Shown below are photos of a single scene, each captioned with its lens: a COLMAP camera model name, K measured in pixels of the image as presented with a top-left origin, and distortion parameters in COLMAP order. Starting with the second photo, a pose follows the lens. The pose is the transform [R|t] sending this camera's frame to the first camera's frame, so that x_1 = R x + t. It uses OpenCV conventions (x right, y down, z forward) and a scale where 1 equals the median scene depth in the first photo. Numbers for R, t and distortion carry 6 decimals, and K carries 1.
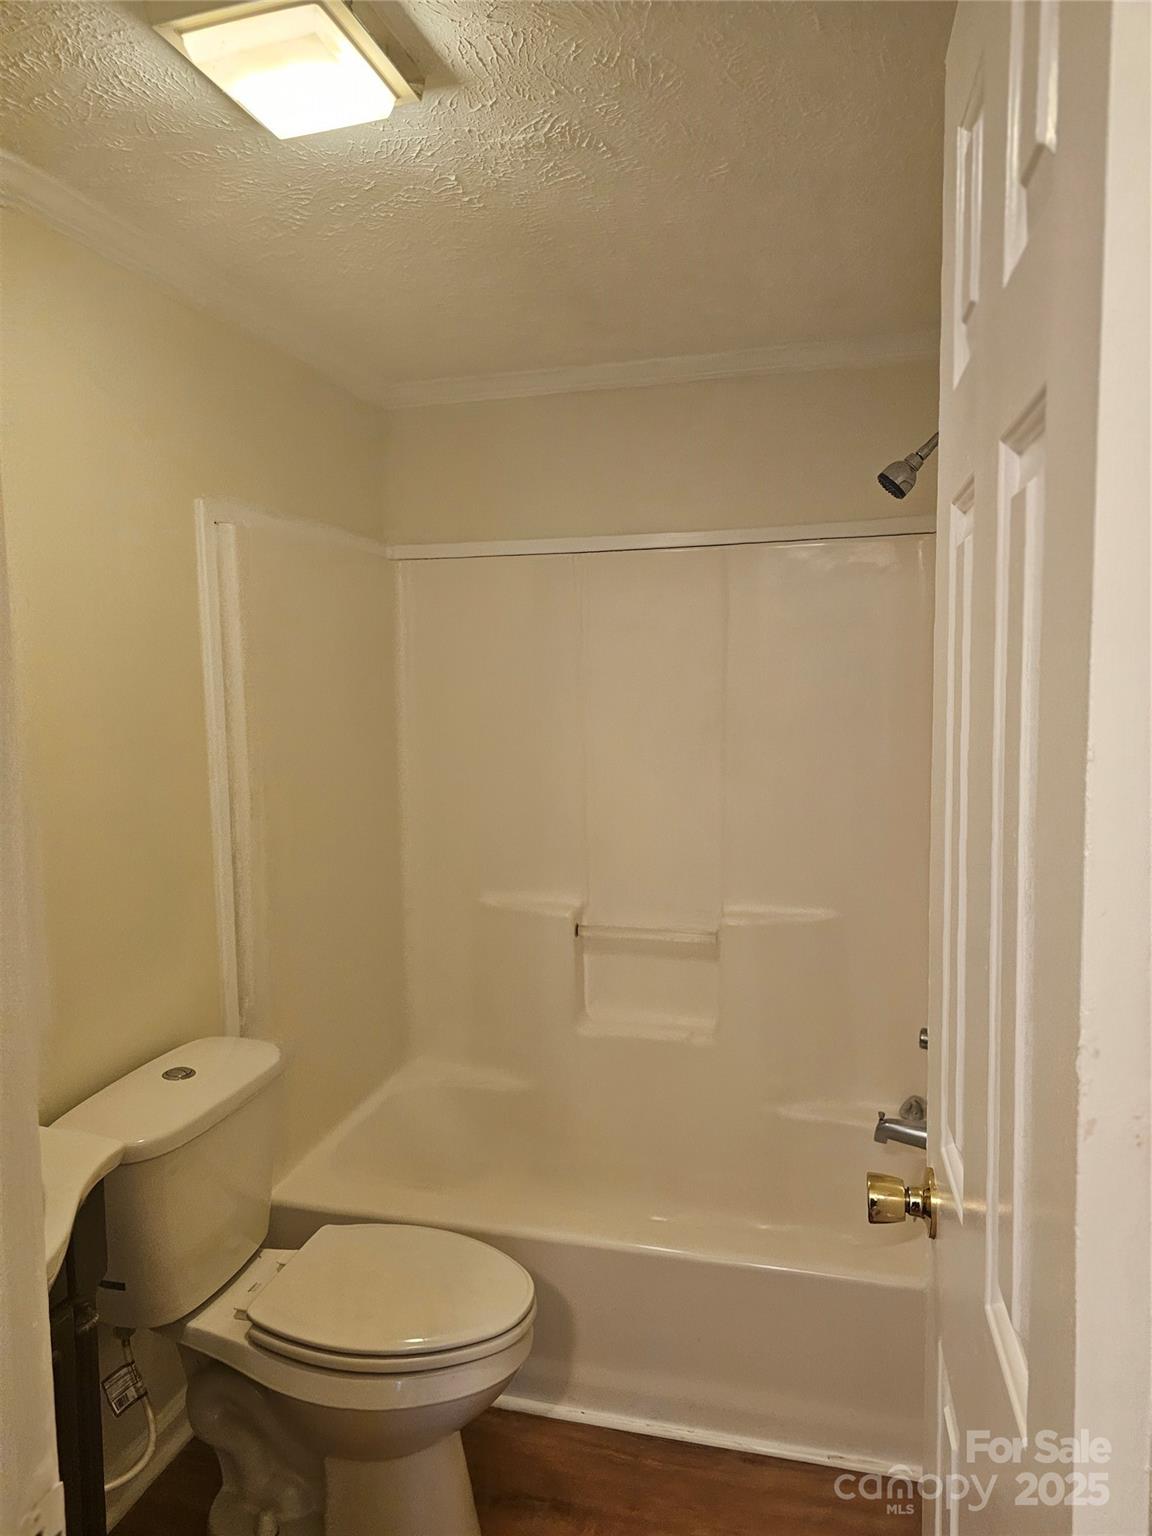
lens RADIAL K [[1021.7, 0, 582.8], [0, 1021.7, 753.7], [0, 0, 1]] dist [0.065086, -0.048682]
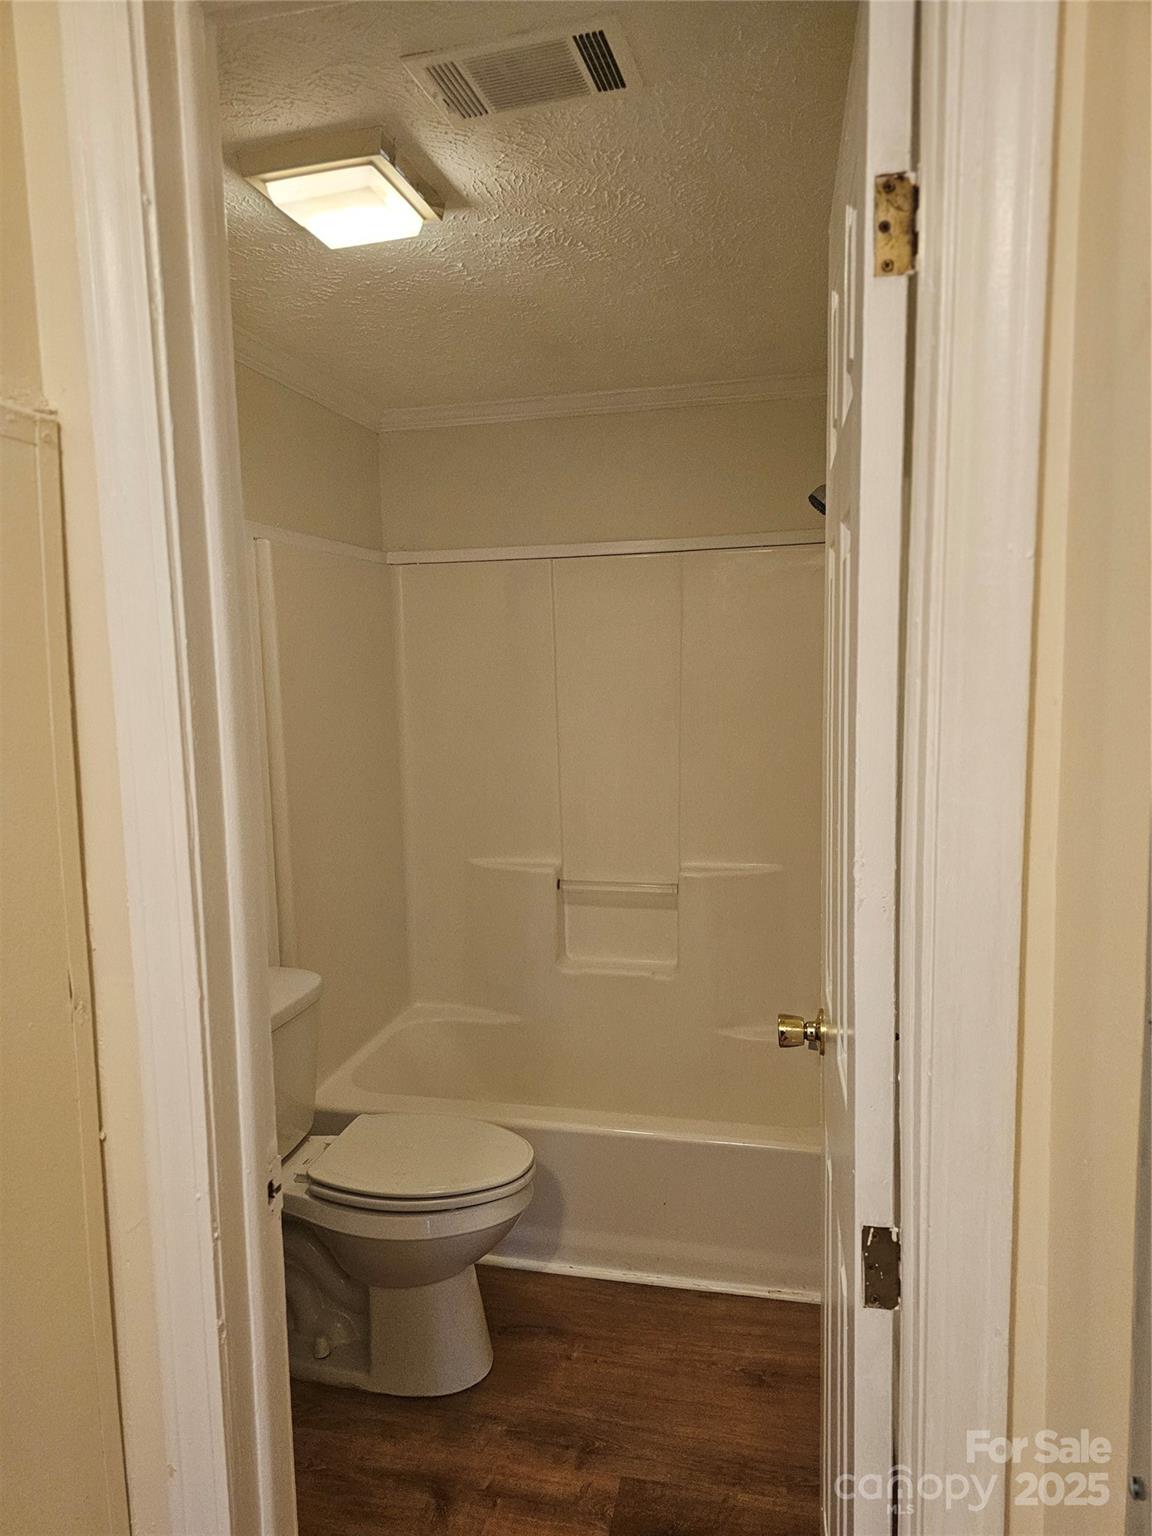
lens RADIAL K [[1021.7, 0, 582.8], [0, 1021.7, 753.7], [0, 0, 1]] dist [0.065086, -0.048682]
pose [[0.999374, -0.008396, 0.034378, -0.025381], [0.007962, 0.999887, 0.012738, 0.013632], [-0.034481, -0.012457, 0.999328, -0.242514]]
